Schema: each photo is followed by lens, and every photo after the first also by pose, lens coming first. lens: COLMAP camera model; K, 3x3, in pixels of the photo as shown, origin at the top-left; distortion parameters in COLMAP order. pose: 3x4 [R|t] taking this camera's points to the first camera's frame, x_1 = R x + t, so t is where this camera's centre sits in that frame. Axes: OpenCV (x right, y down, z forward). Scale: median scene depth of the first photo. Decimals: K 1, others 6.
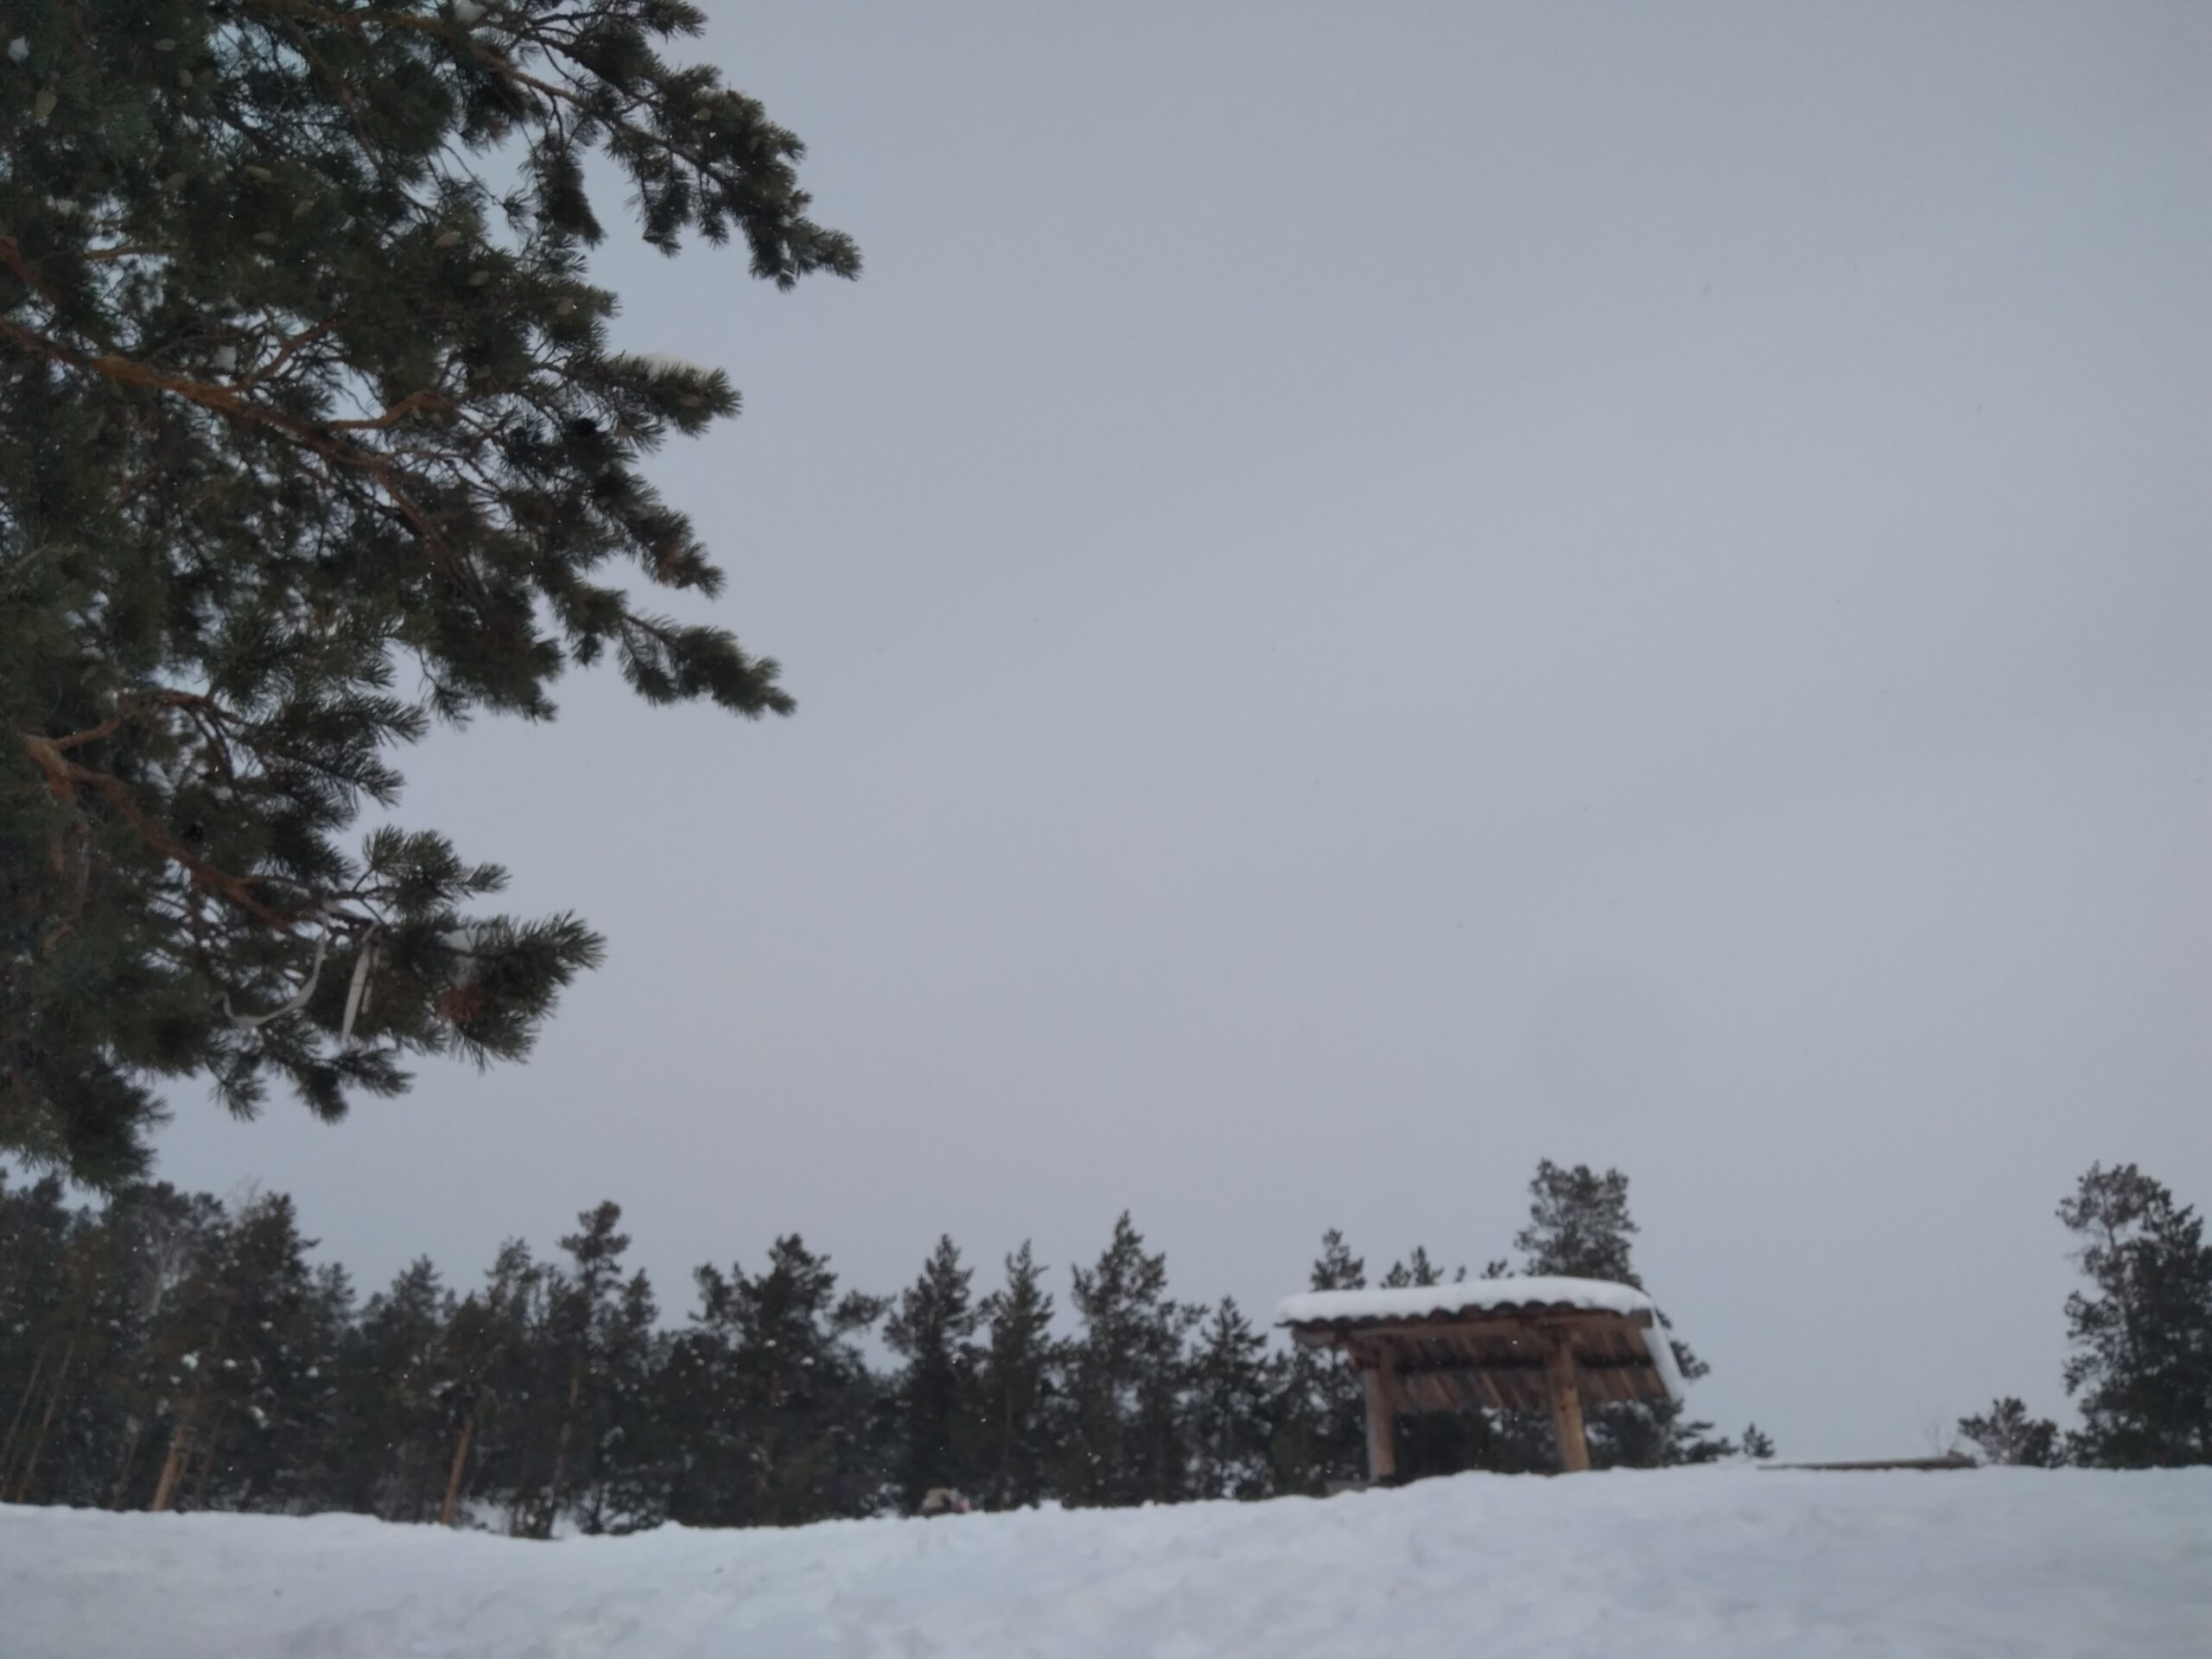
lens RADIAL K [[1701.6, 0, 1050.9], [0, 1701.6, 782.6], [0, 0, 1]] dist [0.079200, -0.092315]
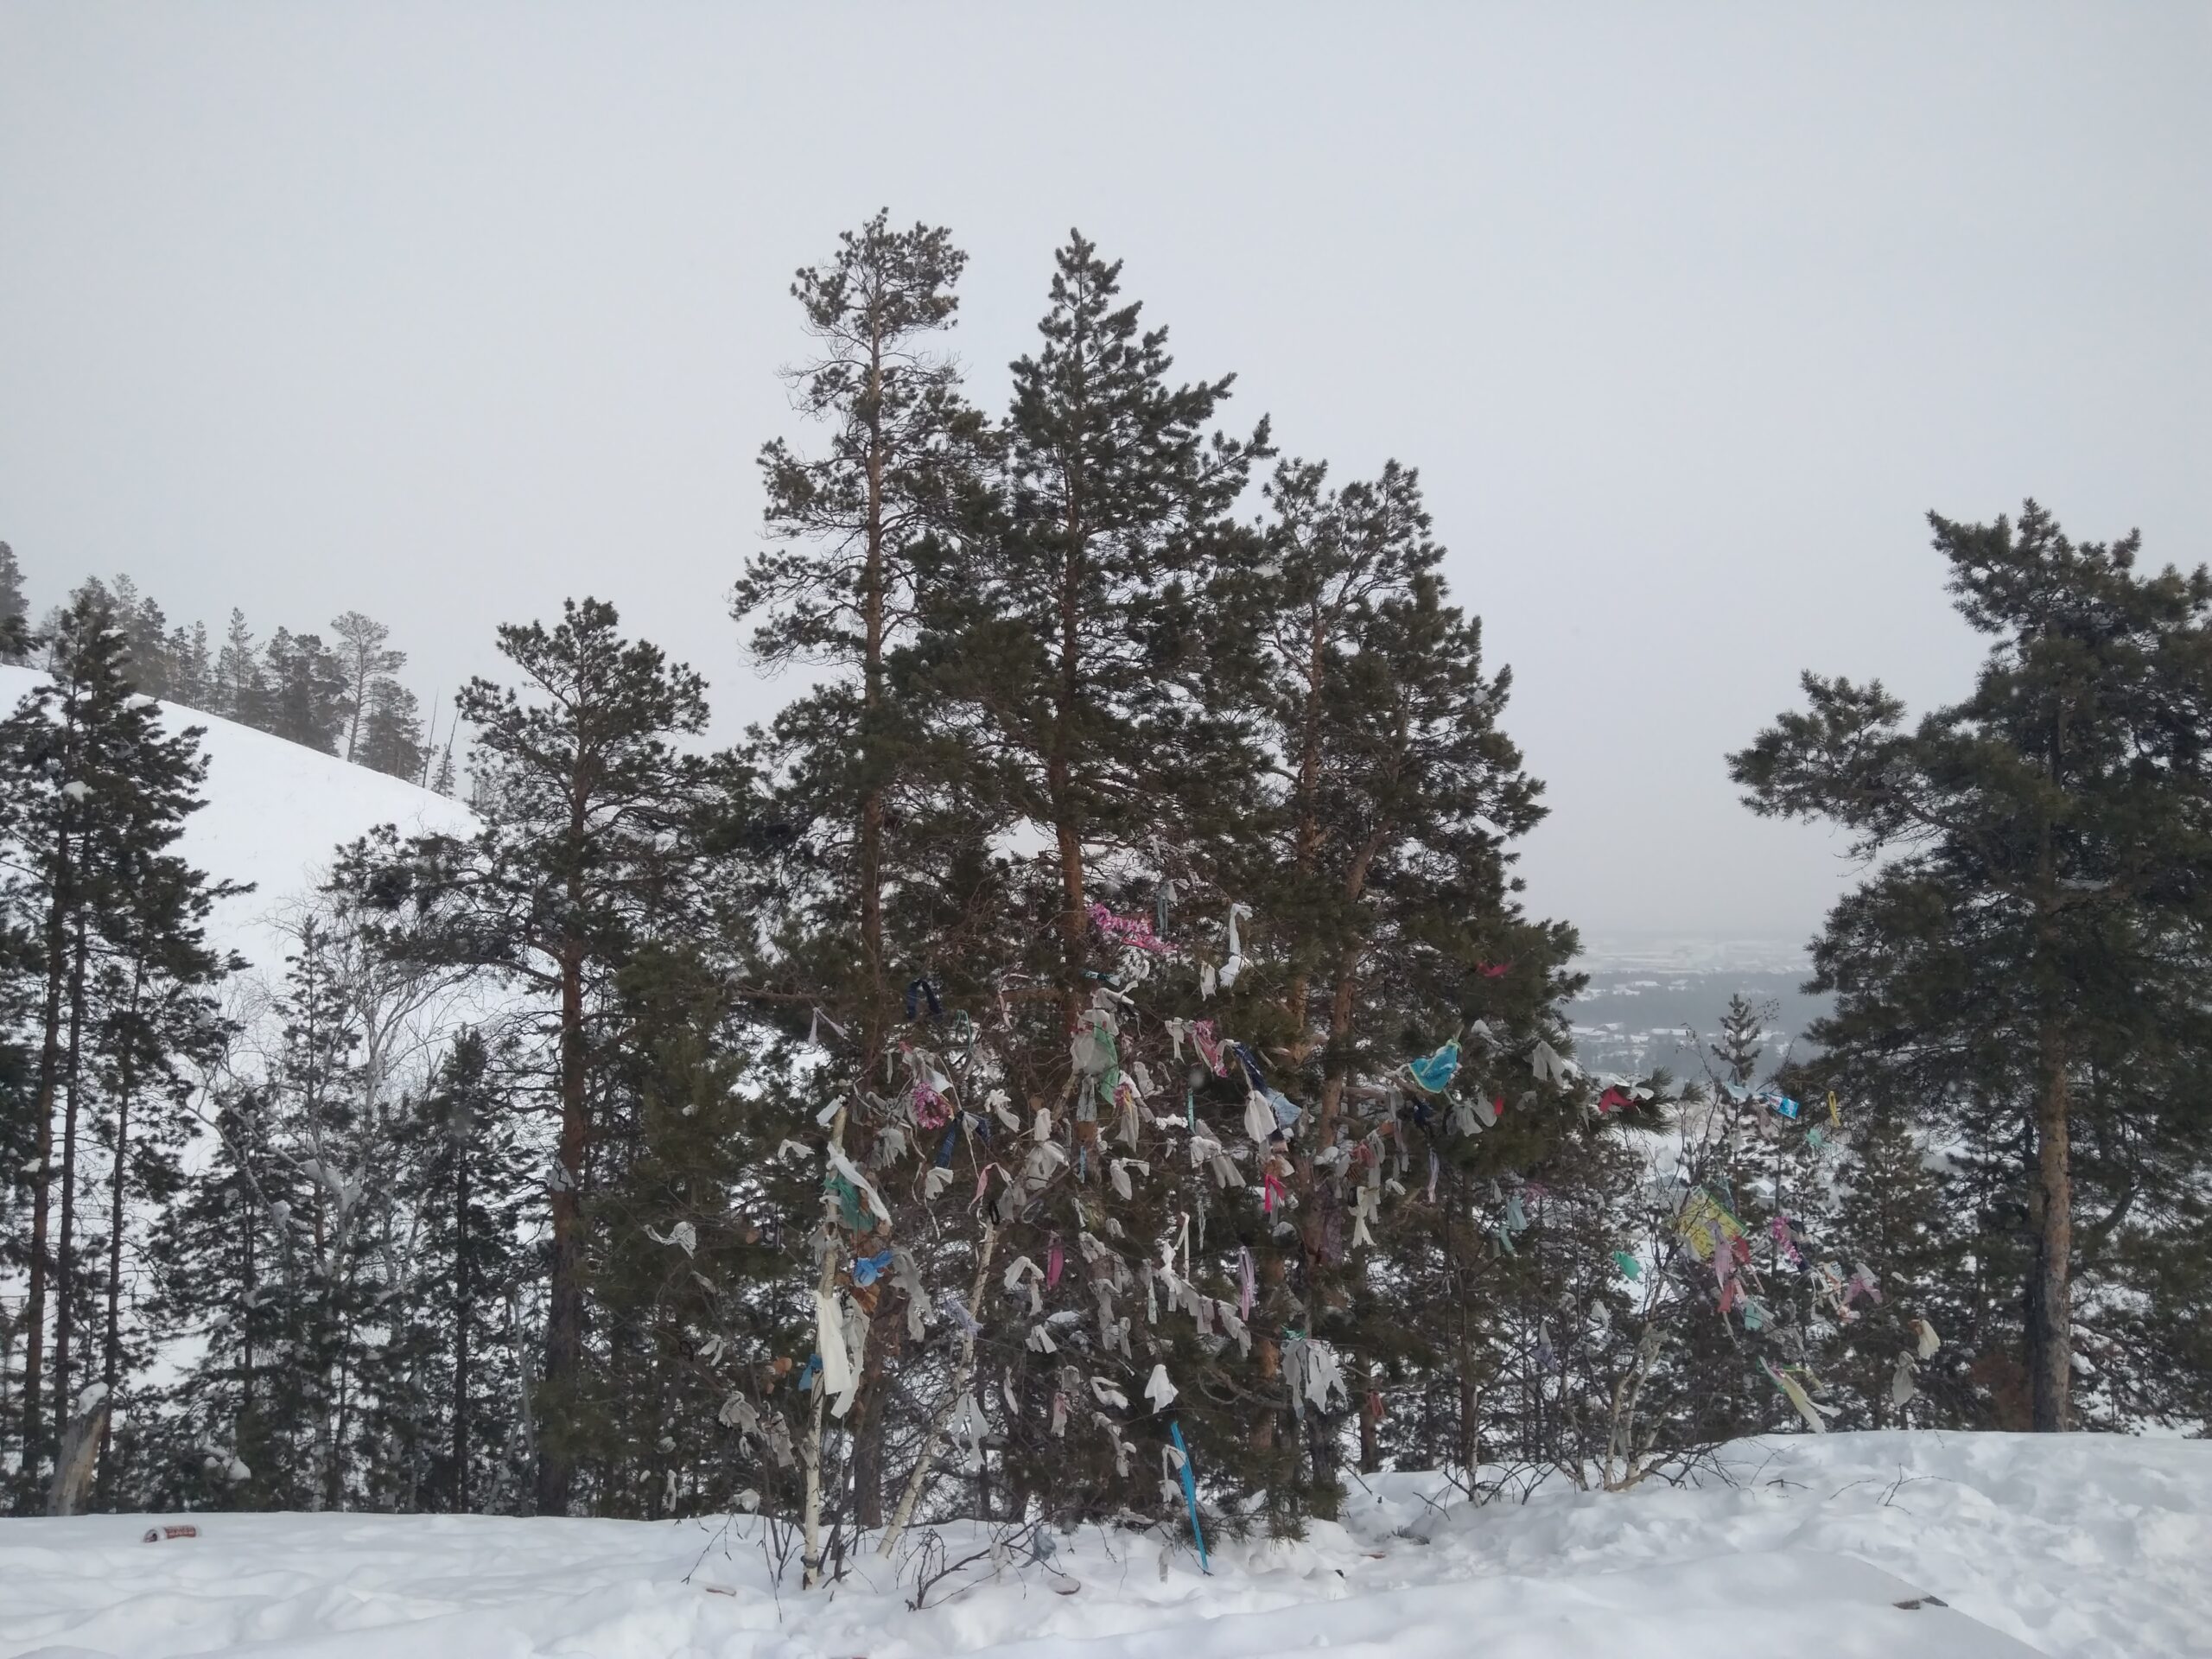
lens RADIAL K [[1701.6, 0, 1073.3], [0, 1701.6, 833.0], [0, 0, 1]] dist [0.079200, -0.092315]
pose [[0.645965, -0.014456, 0.763230, 0.241120], [-0.365208, 0.872123, 0.325615, 0.194327], [-0.670337, -0.489074, 0.558081, 0.580620]]
